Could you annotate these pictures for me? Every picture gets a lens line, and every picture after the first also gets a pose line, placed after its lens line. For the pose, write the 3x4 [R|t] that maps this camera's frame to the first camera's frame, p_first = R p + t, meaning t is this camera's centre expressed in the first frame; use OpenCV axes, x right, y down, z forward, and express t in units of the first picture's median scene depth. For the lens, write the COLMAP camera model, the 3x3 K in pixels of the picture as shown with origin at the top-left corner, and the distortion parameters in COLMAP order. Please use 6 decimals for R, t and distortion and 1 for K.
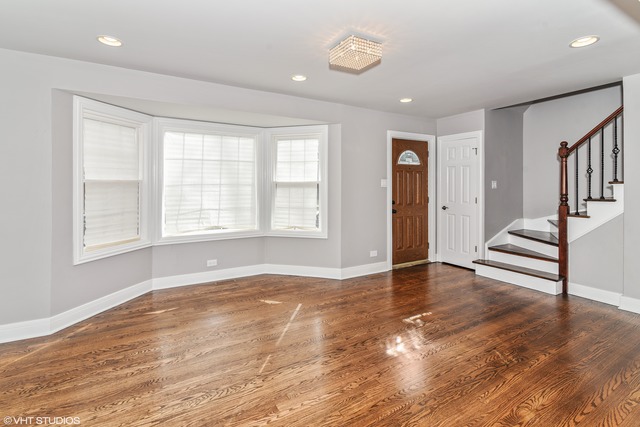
lens RADIAL K [[304.1, 0, 319.1], [0, 304.1, 176.4], [0, 0, 1]] dist [0.000940, -0.000036]
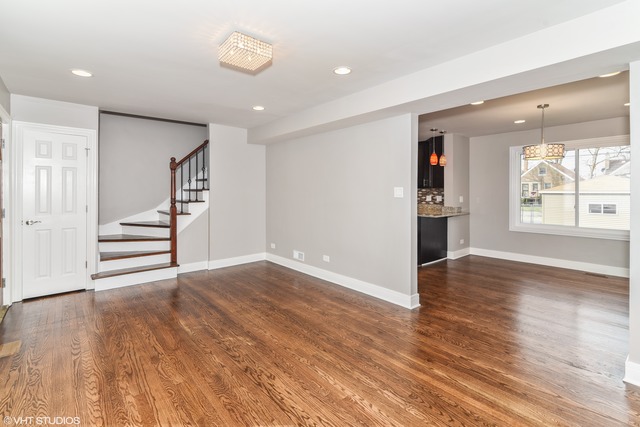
lens RADIAL K [[302.2, 0, 319.7], [0, 302.2, 192.2], [0, 0, 1]] dist [-0.002010, -0.000360]
pose [[-0.180534, 0.000462, 0.983569, -0.679766], [-0.028130, 0.999588, -0.005633, 0.026334], [-0.983166, -0.028685, -0.180446, 0.756209]]
